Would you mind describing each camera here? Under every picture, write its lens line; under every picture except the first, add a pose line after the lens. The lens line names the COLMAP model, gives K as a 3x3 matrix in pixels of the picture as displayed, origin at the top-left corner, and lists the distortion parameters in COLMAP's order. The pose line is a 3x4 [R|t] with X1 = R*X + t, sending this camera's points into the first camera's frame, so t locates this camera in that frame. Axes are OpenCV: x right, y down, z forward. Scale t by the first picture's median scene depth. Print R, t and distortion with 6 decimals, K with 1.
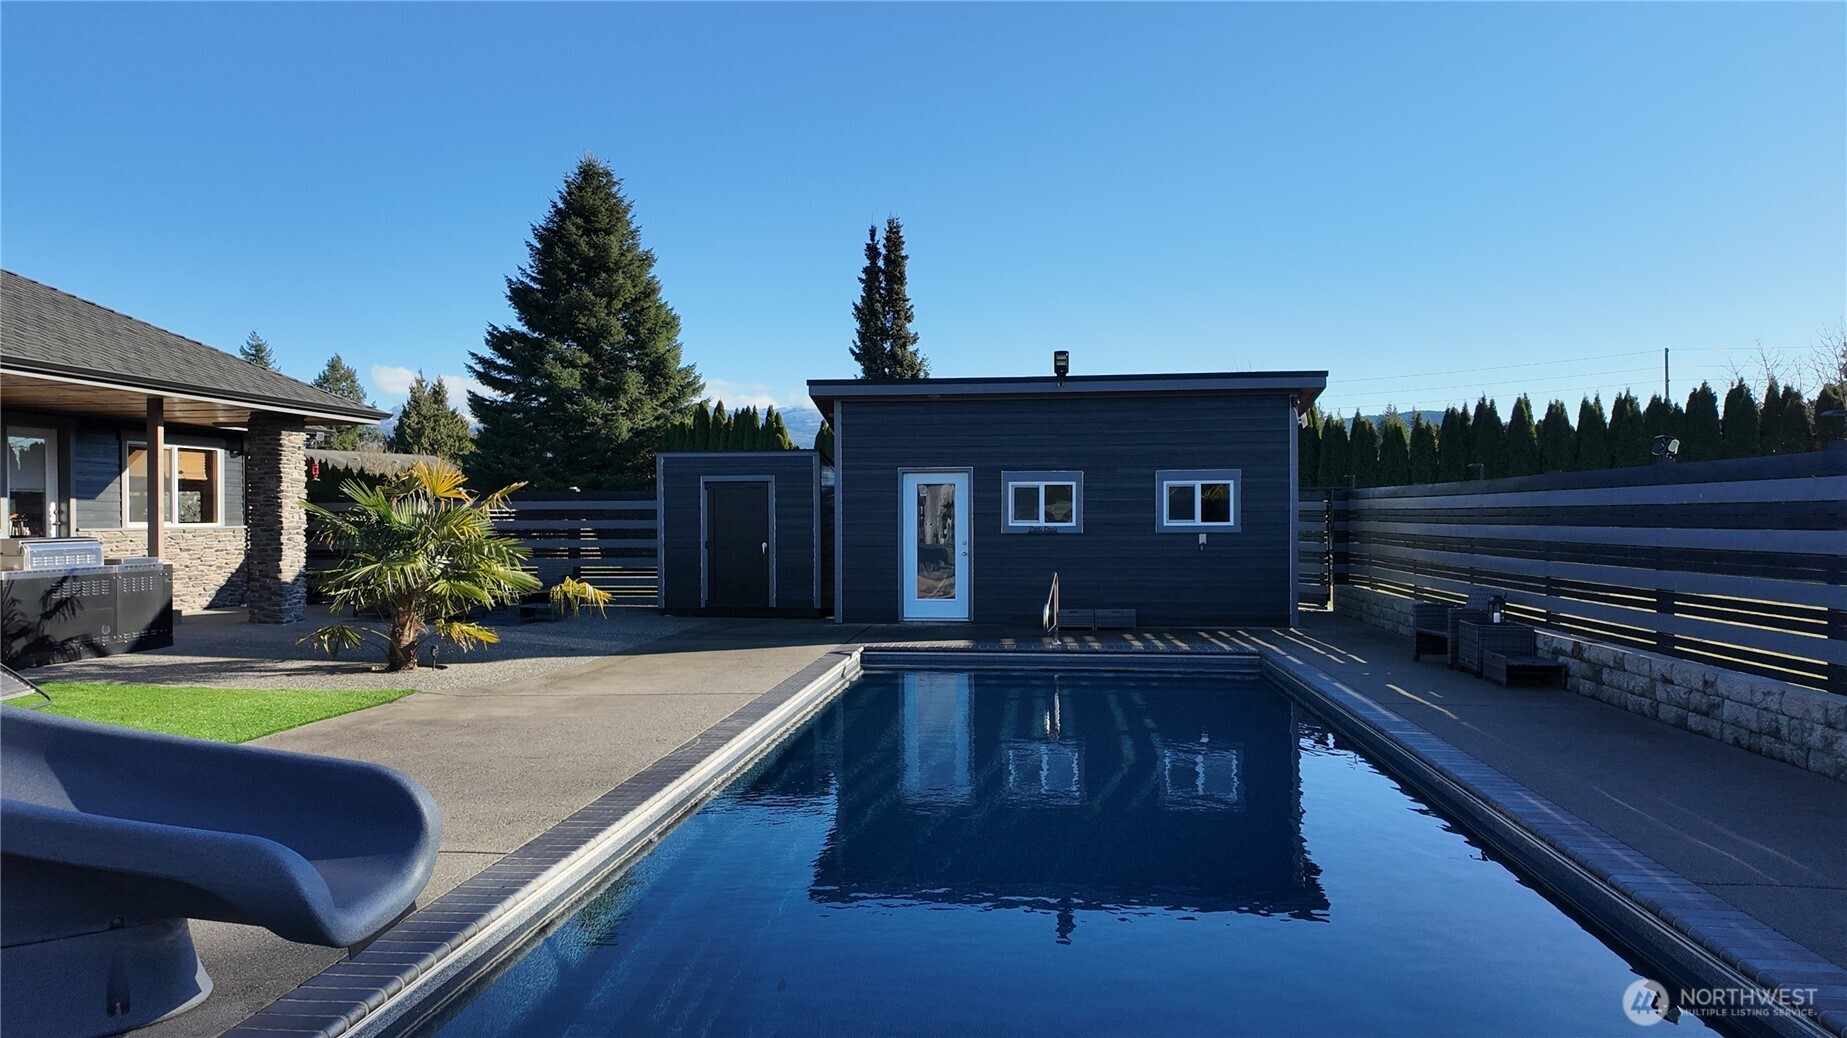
lens RADIAL K [[1145.3, 0, 929.8], [0, 1145.3, 520.0], [0, 0, 1]] dist [0.115387, -0.147699]
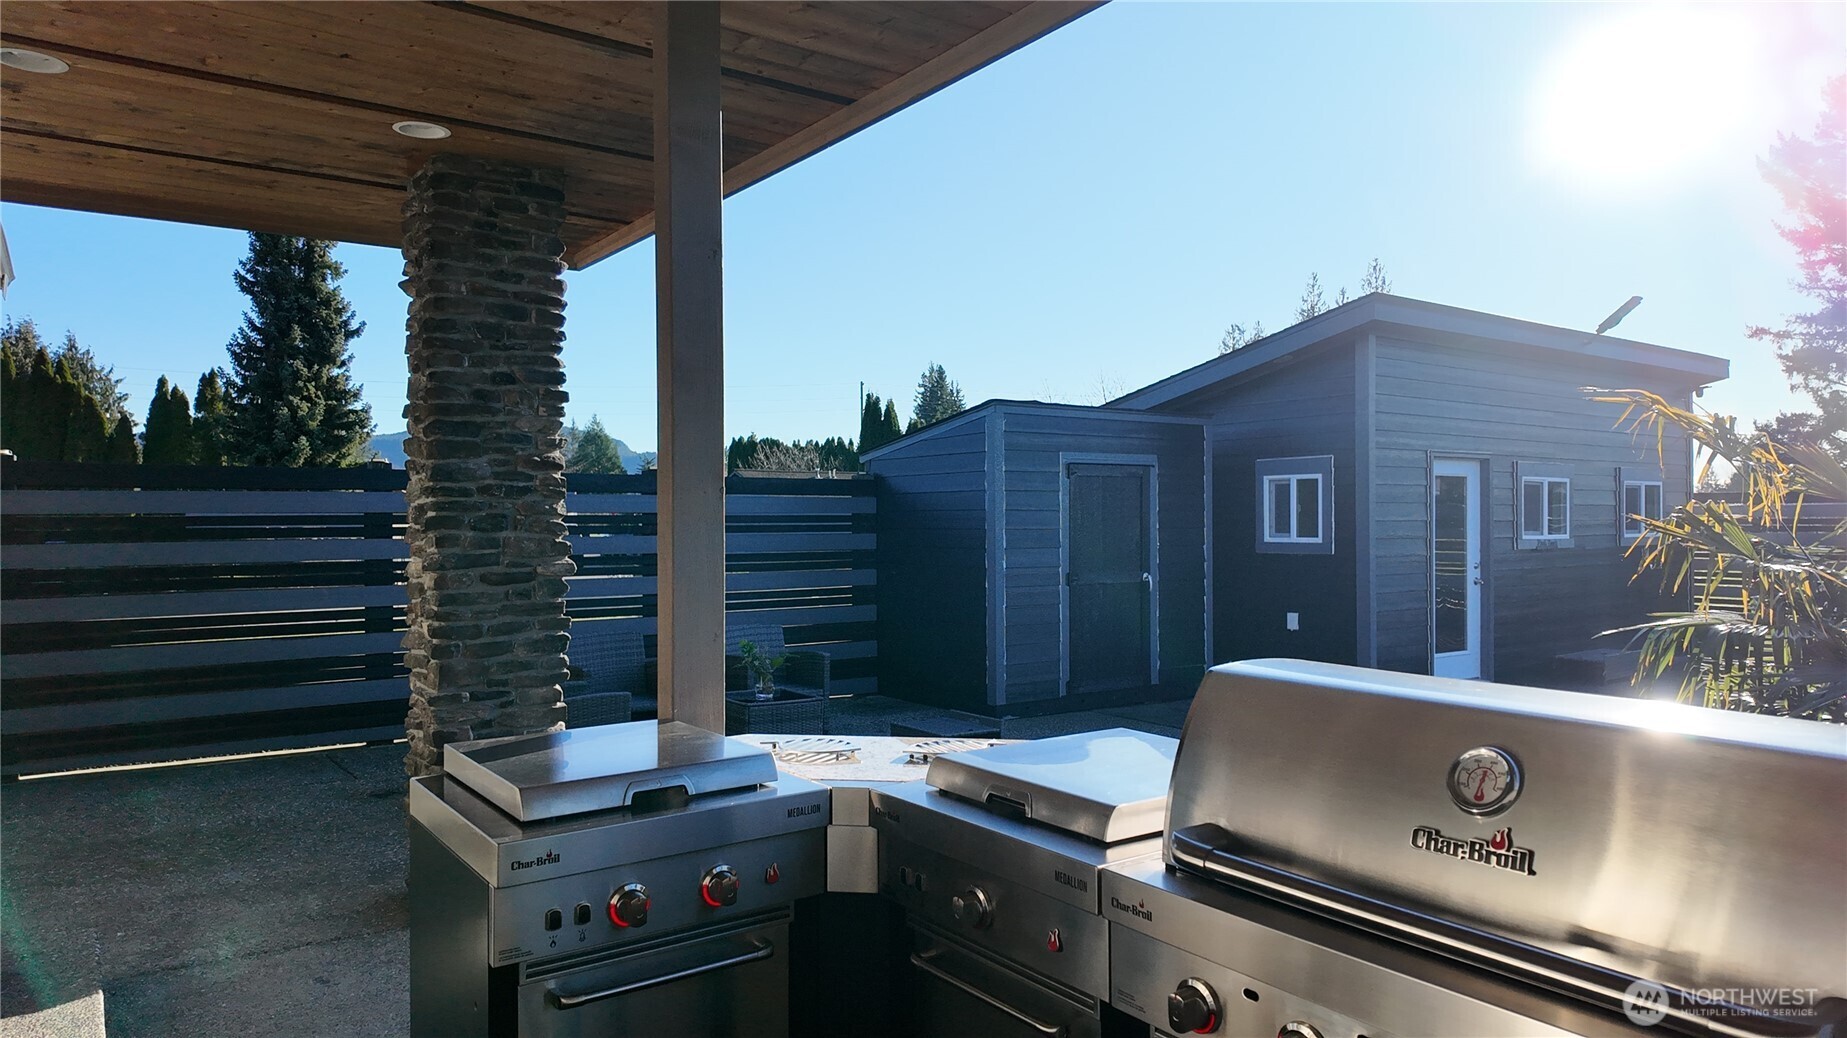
lens RADIAL K [[1145.3, 0, 929.8], [0, 1145.3, 520.0], [0, 0, 1]] dist [0.115387, -0.147699]
pose [[0.743147, 0.001900, 0.669126, -0.609772], [0.003126, 0.999975, -0.006312, -0.002951], [-0.669121, 0.006783, 0.743122, 0.644417]]
